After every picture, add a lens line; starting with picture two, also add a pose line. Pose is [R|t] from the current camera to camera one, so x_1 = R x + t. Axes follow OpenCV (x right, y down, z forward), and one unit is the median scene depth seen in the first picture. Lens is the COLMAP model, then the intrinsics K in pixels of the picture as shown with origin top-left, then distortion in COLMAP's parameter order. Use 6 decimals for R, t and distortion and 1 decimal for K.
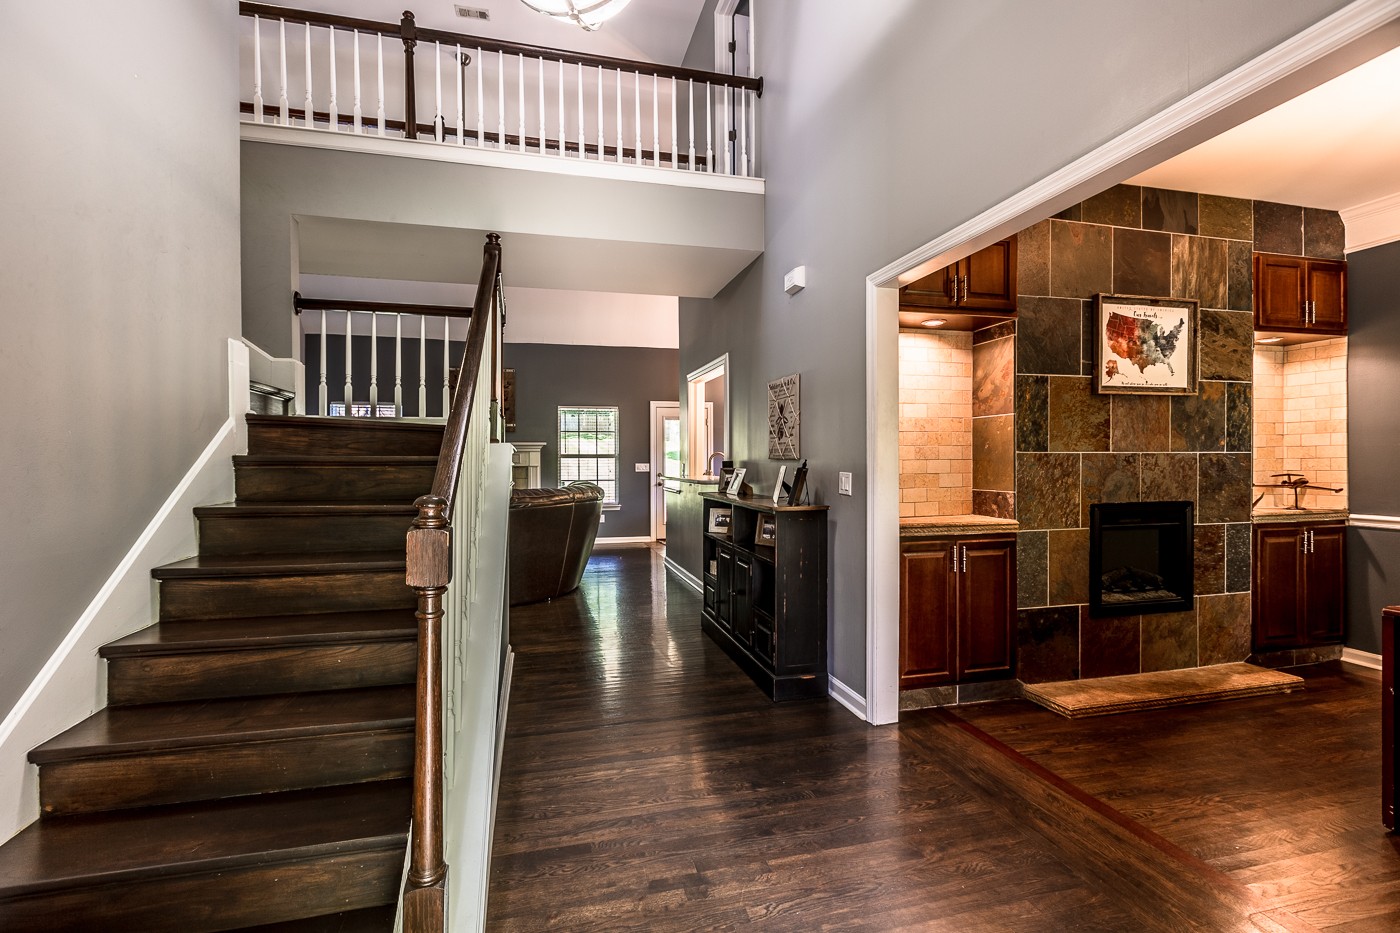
lens RADIAL K [[615.2, 0, 688.4], [0, 615.2, 464.6], [0, 0, 1]] dist [-0.000843, 0.000002]
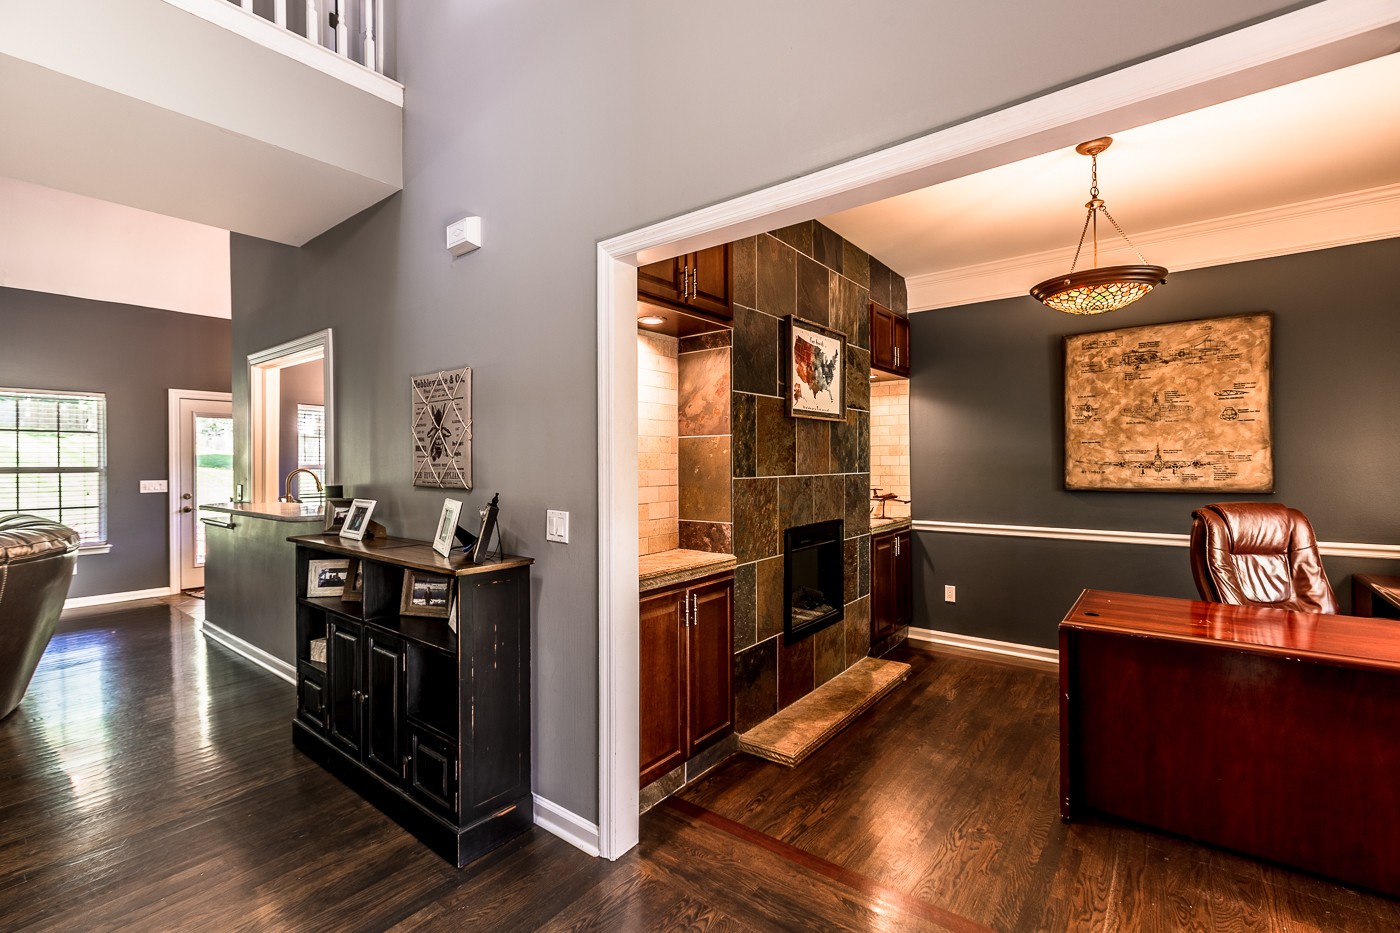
lens RADIAL K [[615.2, 0, 688.4], [0, 615.2, 464.6], [0, 0, 1]] dist [-0.000843, 0.000002]
pose [[0.793926, -0.002749, 0.608008, -0.058068], [0.007138, 0.999963, -0.004799, -0.034647], [-0.607973, 0.008149, 0.793916, 0.314893]]
